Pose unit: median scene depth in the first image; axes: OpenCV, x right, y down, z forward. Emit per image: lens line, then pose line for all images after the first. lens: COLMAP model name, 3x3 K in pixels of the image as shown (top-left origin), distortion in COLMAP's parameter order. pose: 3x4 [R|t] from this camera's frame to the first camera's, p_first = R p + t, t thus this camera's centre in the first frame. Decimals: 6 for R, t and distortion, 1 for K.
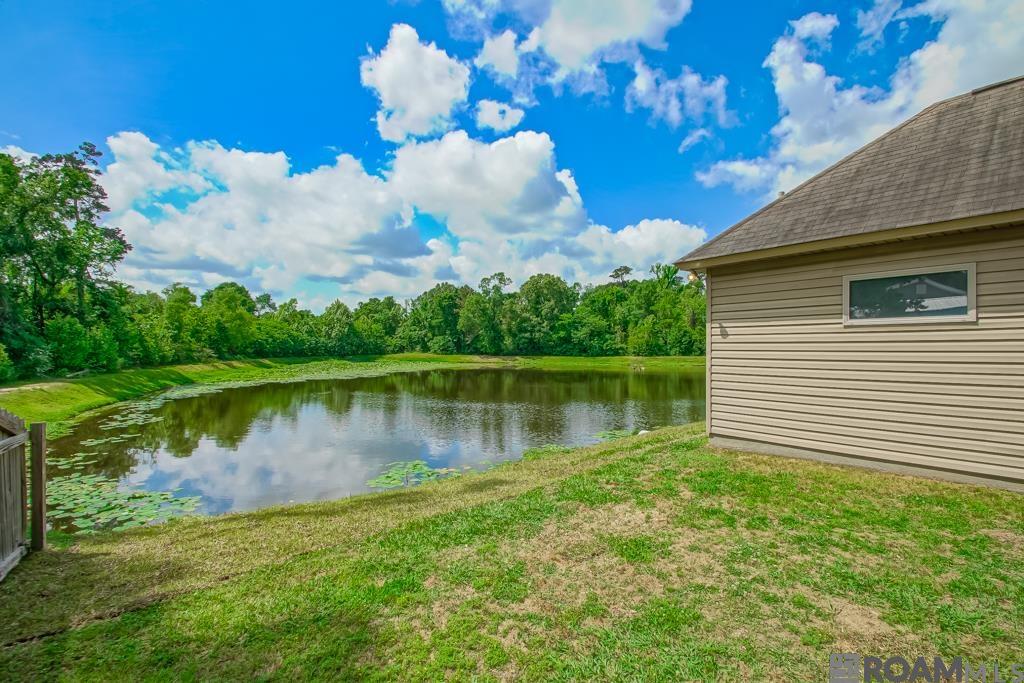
lens RADIAL K [[468.6, 0, 508.4], [0, 468.6, 348.0], [0, 0, 1]] dist [0.000084, -0.000873]
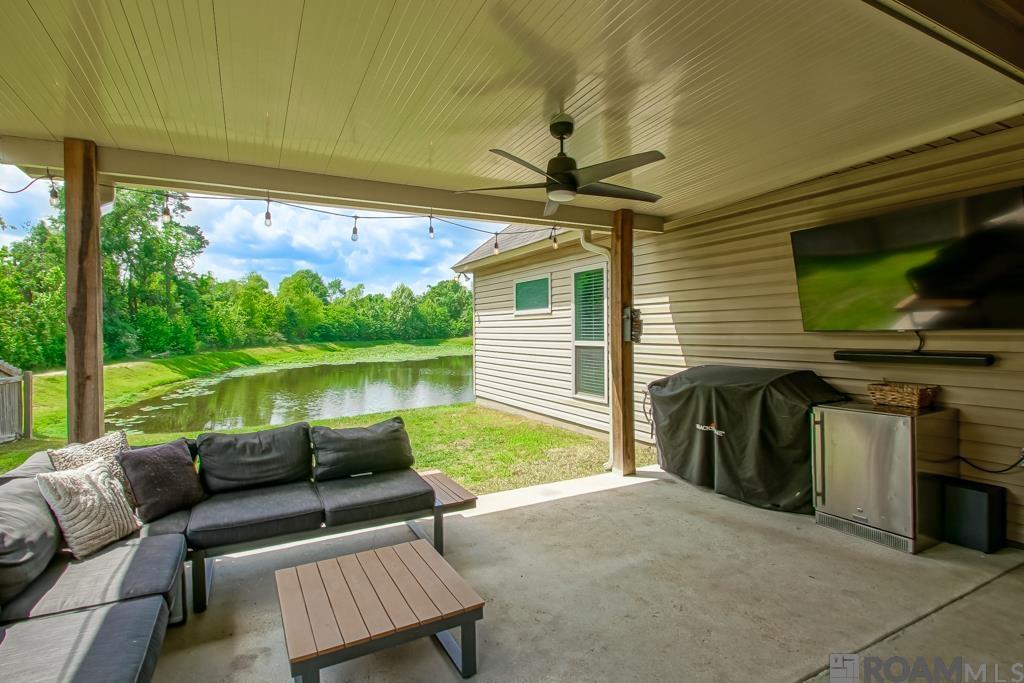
lens RADIAL K [[500.3, 0, 507.2], [0, 500.3, 334.5], [0, 0, 1]] dist [0.000452, -0.000321]
pose [[0.984693, -0.002766, -0.174275, 0.095957], [0.003929, 0.999972, 0.006326, 0.000071], [0.174253, -0.006914, 0.984677, -0.047973]]
